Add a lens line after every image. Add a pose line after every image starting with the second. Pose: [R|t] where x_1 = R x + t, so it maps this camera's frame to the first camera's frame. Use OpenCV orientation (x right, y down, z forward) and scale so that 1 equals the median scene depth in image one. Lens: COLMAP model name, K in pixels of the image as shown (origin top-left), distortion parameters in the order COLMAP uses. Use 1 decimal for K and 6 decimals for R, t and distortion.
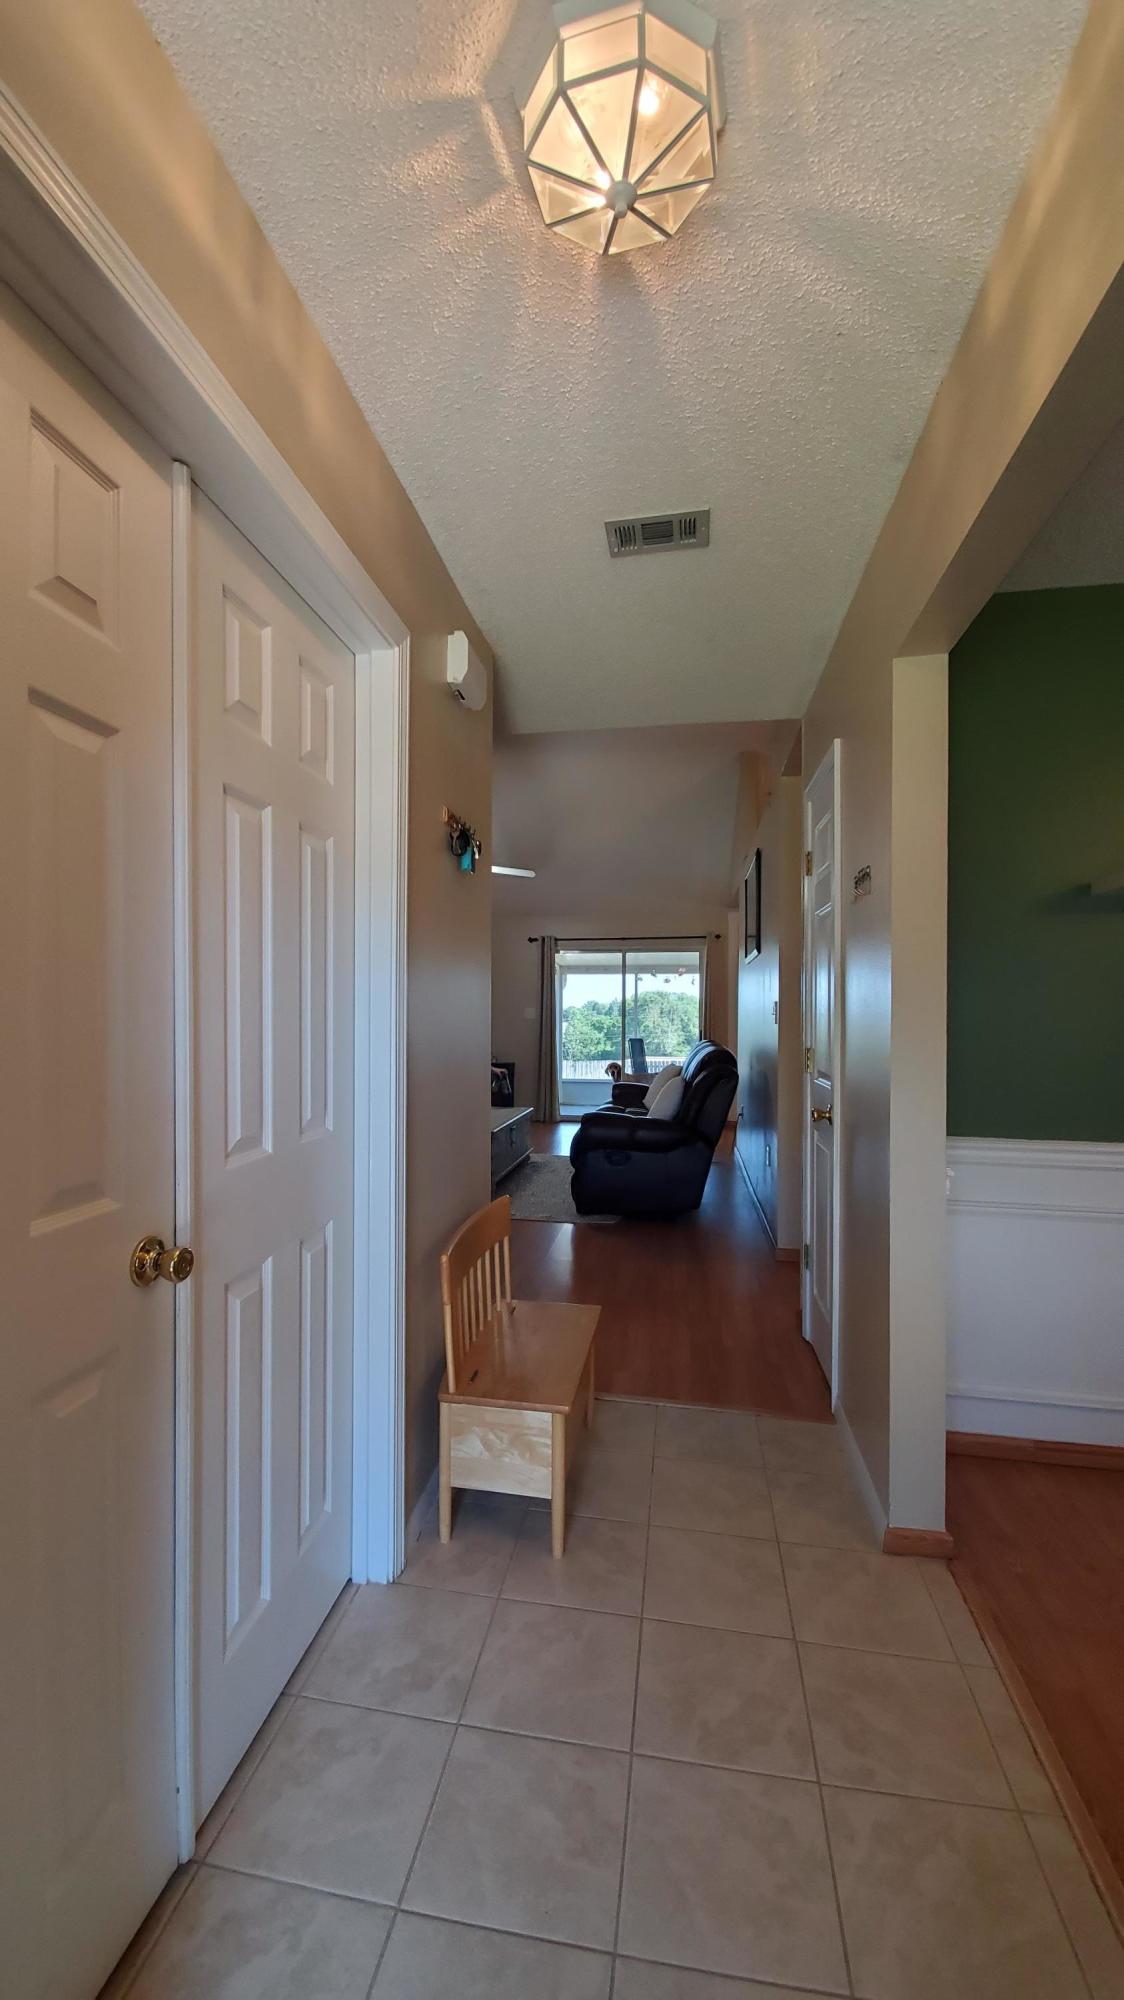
lens RADIAL K [[790.0, 0, 540.0], [0, 790.0, 1012.7], [0, 0, 1]] dist [0.013735, -0.015950]
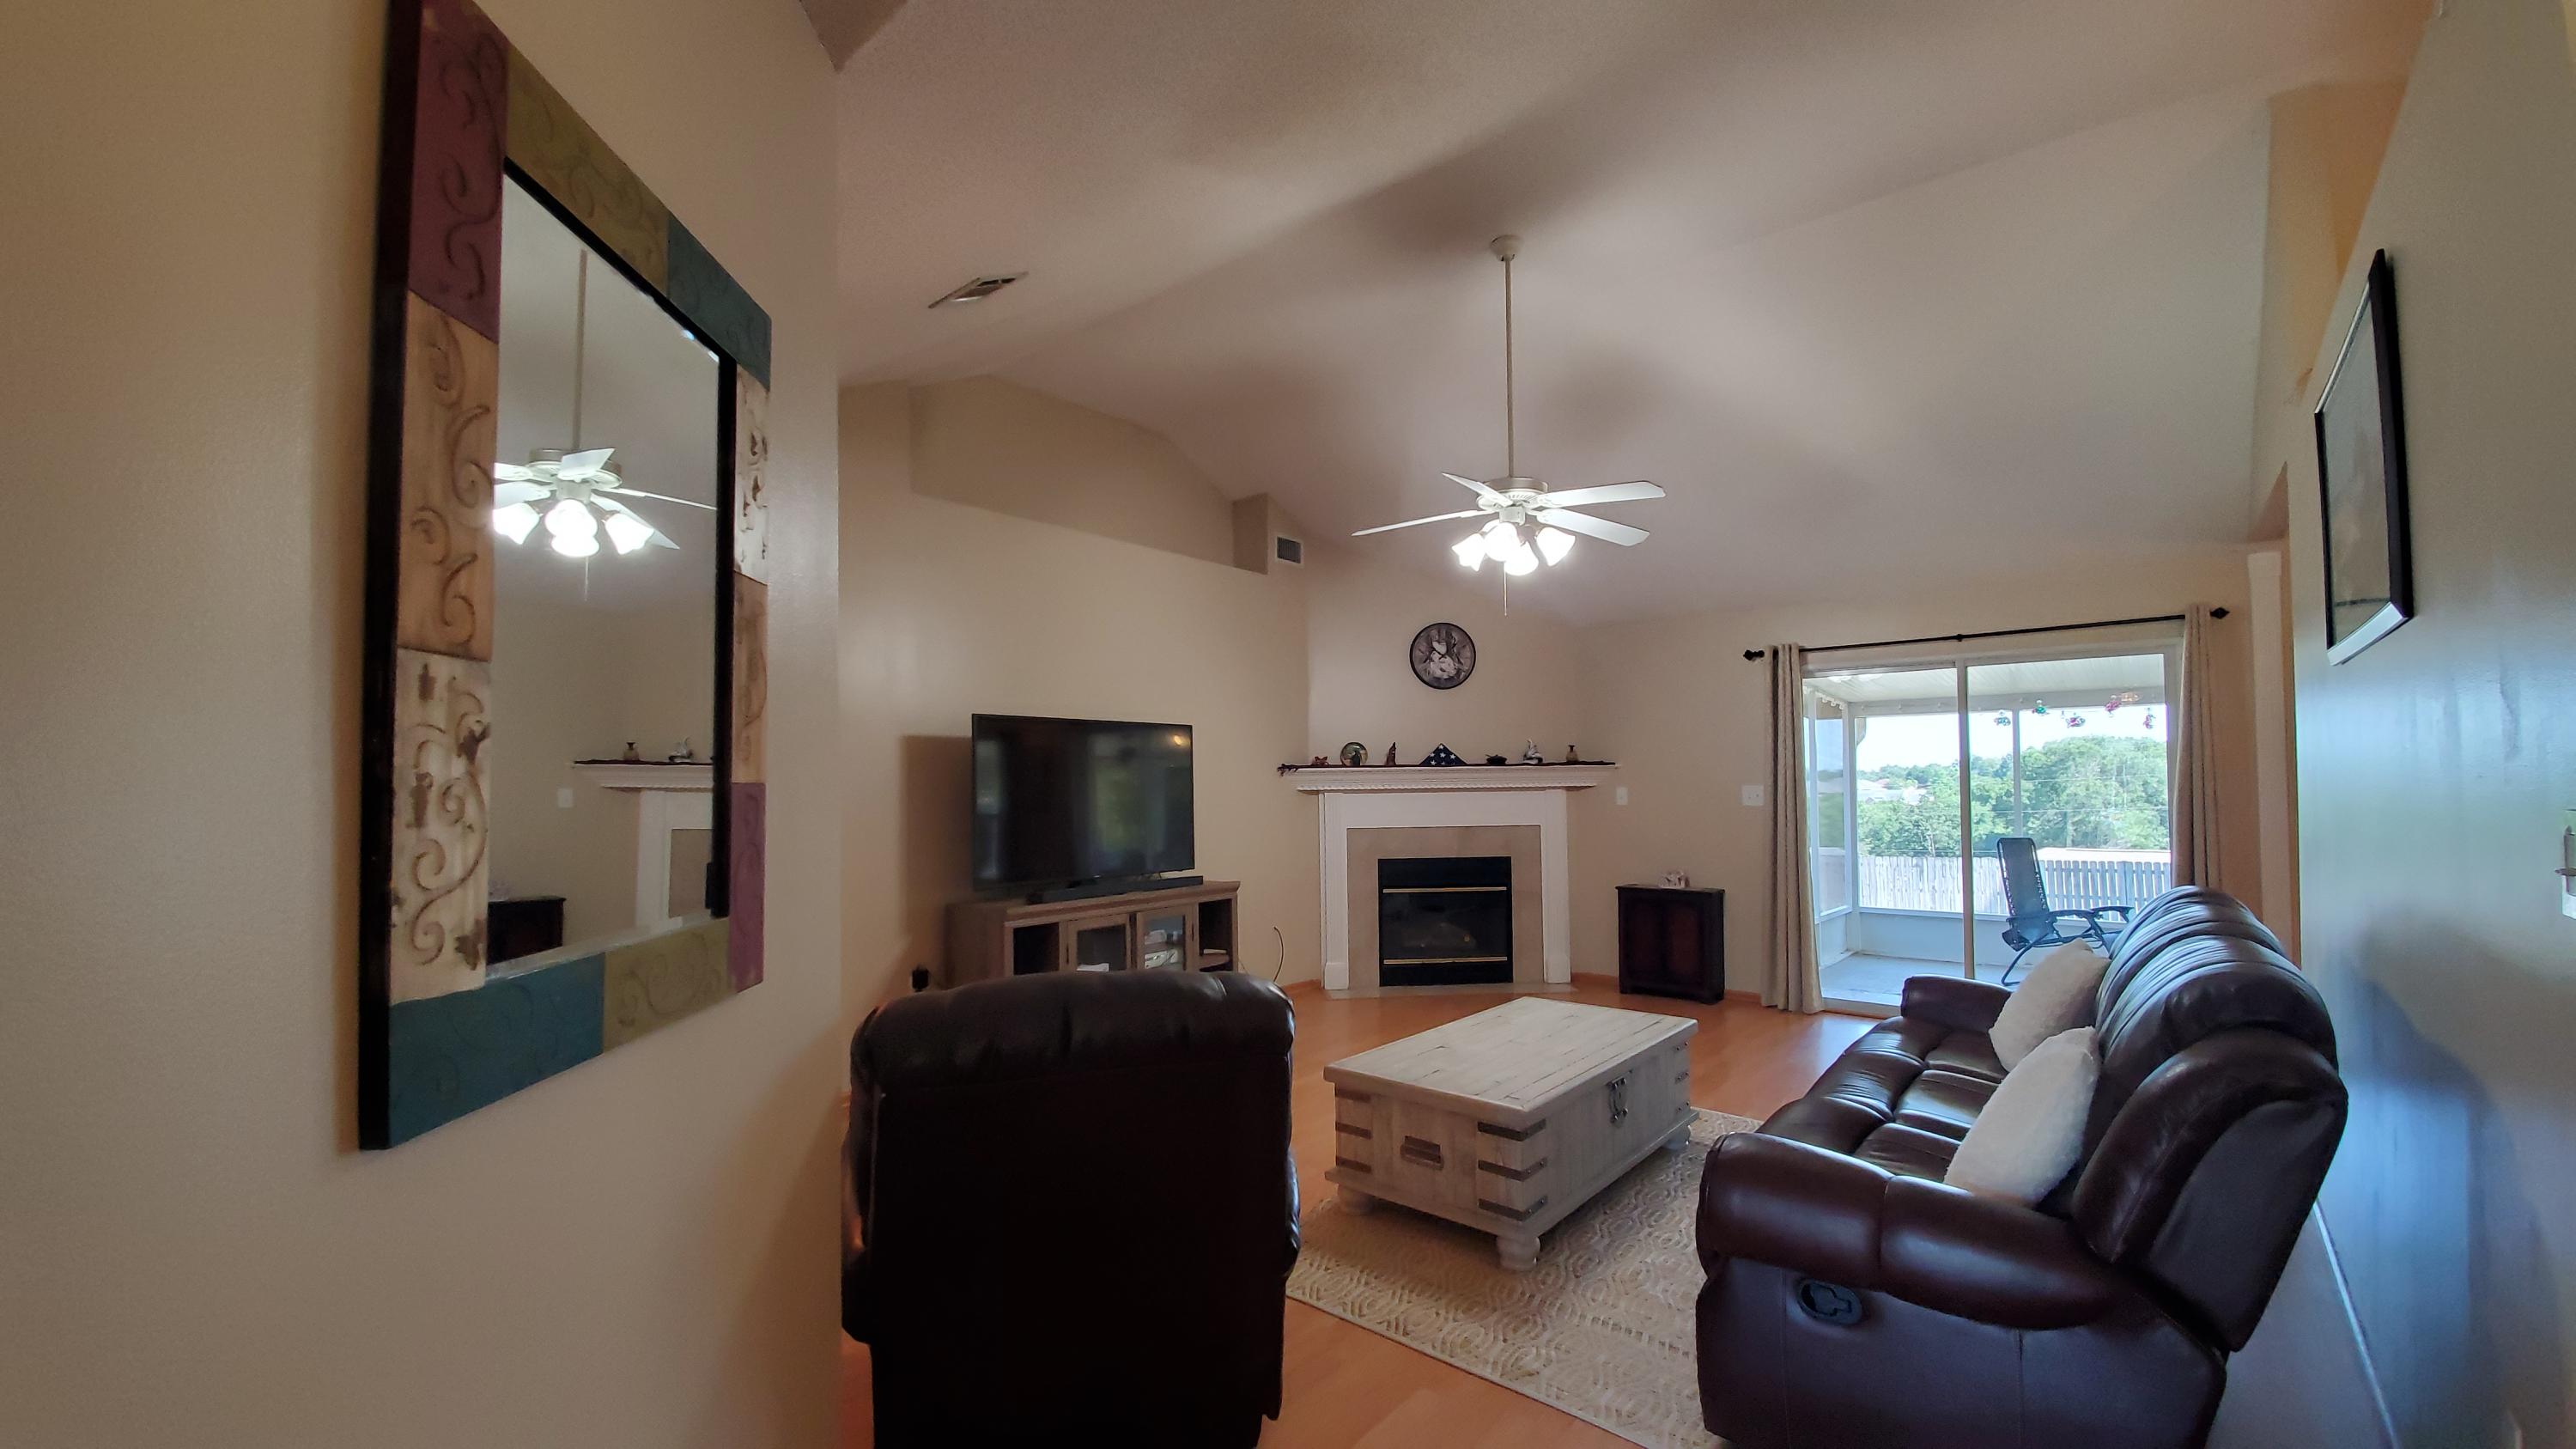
lens RADIAL K [[1017.7, 0, 1309.4], [0, 1017.7, 754.6], [0, 0, 1]] dist [0.013735, -0.015950]
pose [[0.873136, -0.026534, -0.486755, 0.060839], [0.014971, 0.999506, -0.027632, -0.012576], [0.487248, 0.016839, 0.873101, 0.276112]]
